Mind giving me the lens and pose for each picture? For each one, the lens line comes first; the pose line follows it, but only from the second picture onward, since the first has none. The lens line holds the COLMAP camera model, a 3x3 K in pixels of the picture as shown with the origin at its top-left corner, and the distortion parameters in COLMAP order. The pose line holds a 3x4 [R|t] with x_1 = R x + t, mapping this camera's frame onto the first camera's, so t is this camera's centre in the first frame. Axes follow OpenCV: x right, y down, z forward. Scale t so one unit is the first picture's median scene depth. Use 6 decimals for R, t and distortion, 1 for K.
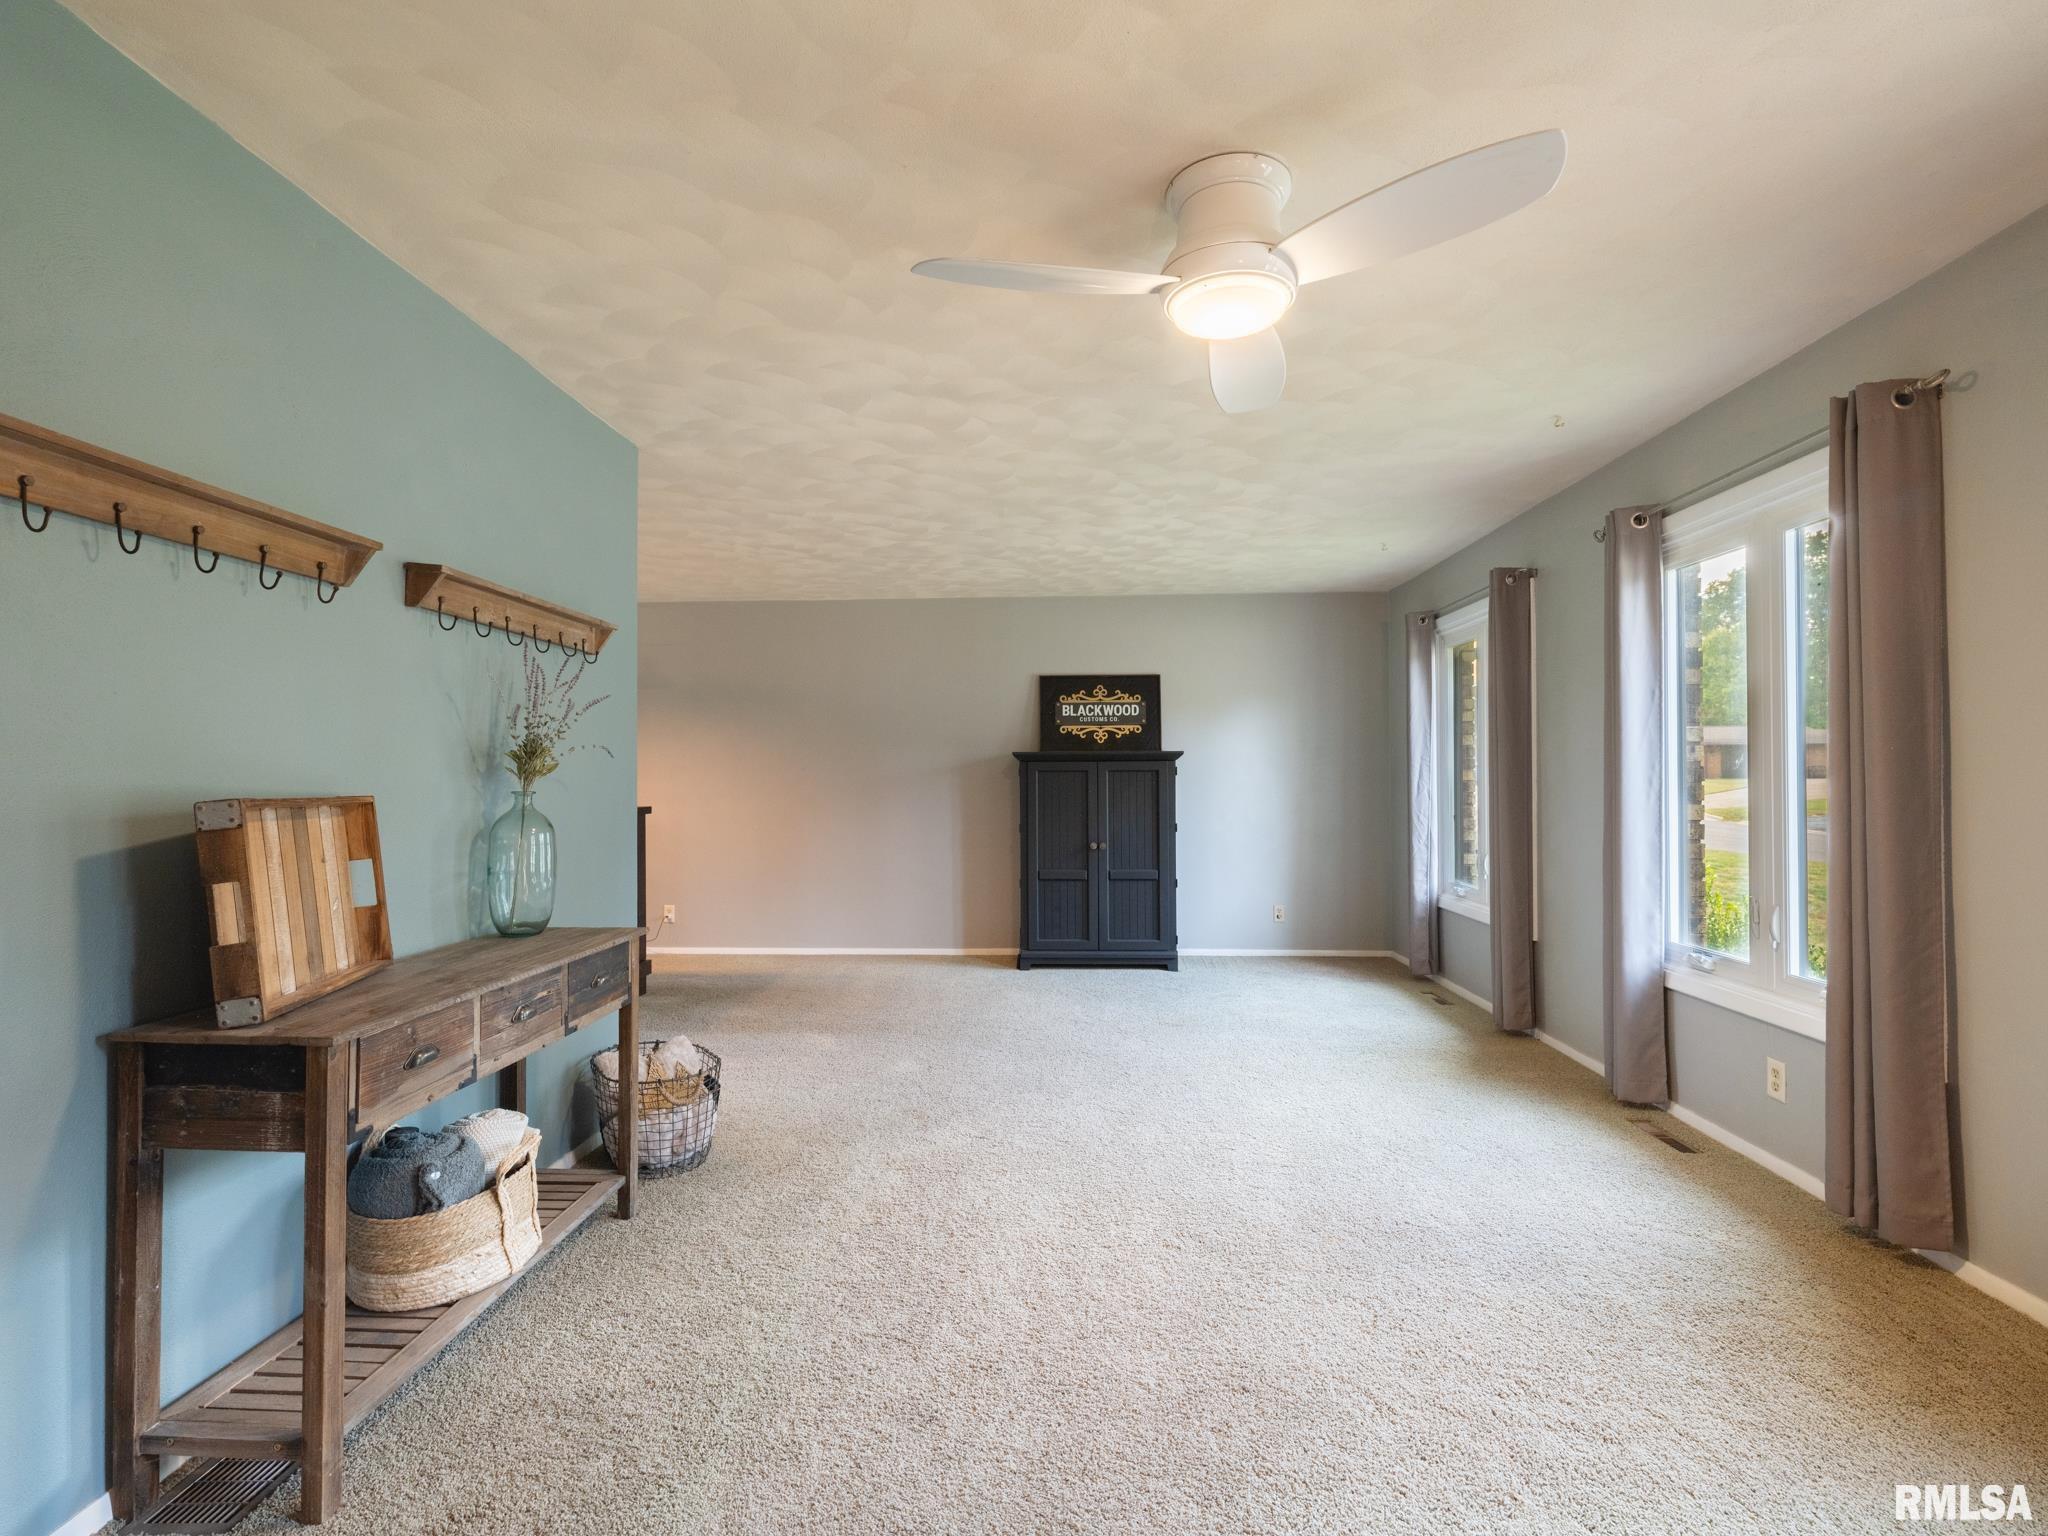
lens RADIAL K [[971.1, 0, 1027.7], [0, 971.1, 761.4], [0, 0, 1]] dist [-0.005198, 0.000291]
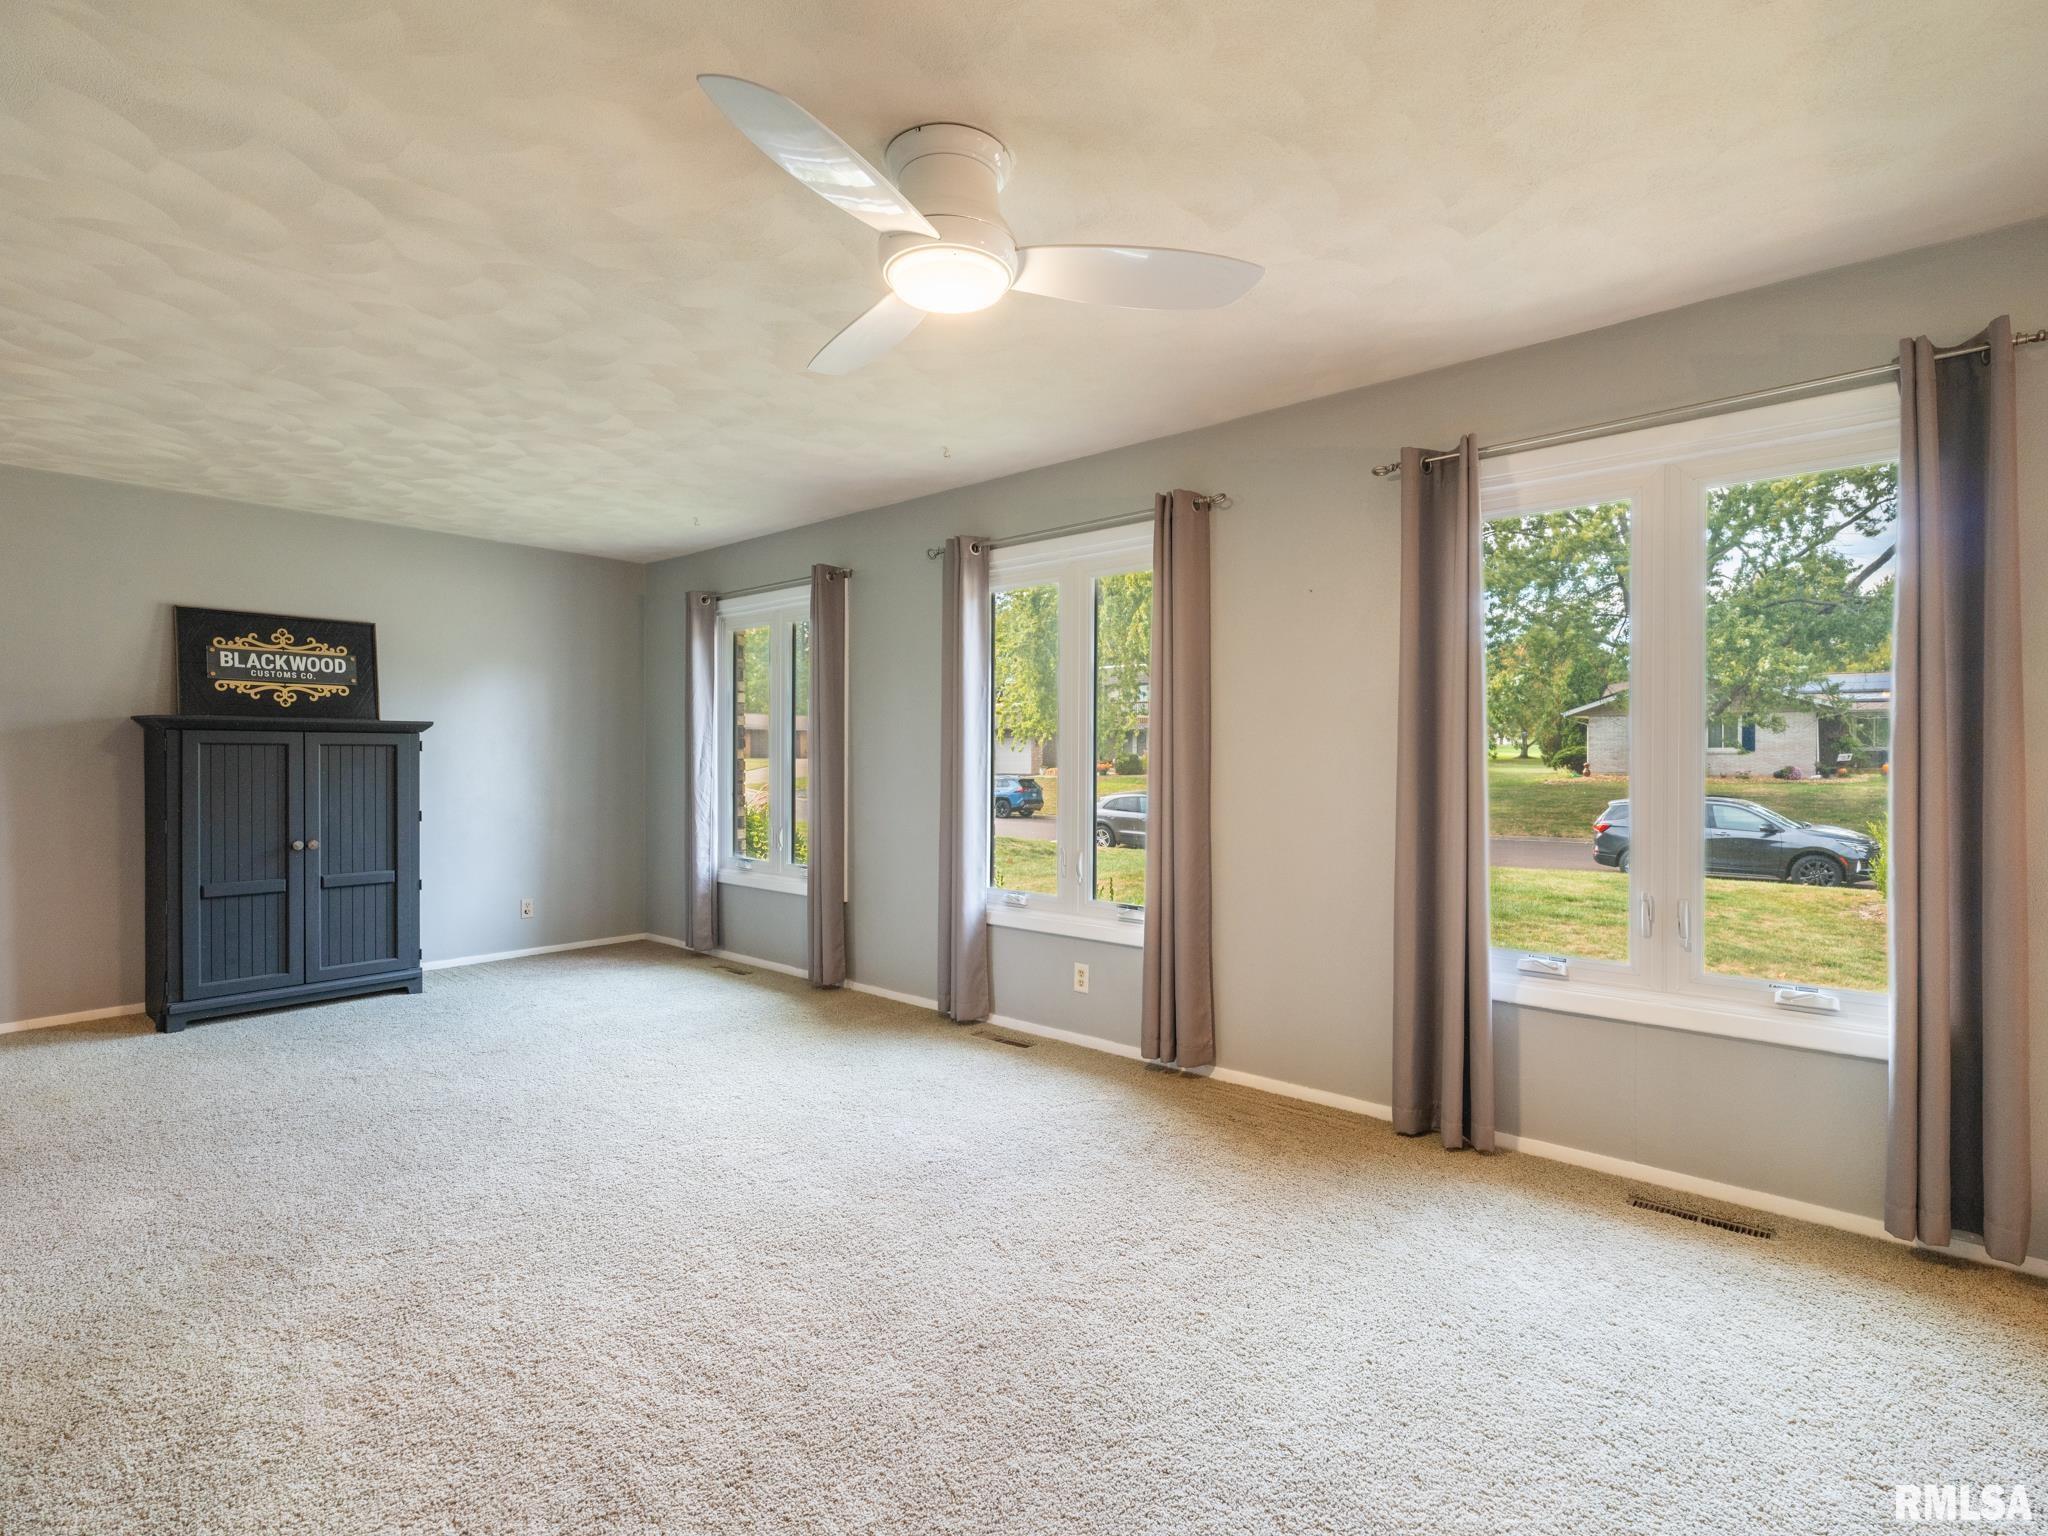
lens RADIAL K [[971.1, 0, 1035.4], [0, 971.1, 765.3], [0, 0, 1]] dist [-0.005198, 0.000291]
pose [[0.618058, -0.001484, 0.786131, -0.252771], [-0.019175, 0.999672, 0.016963, 0.003650], [-0.785898, -0.025559, 0.617827, 0.151157]]
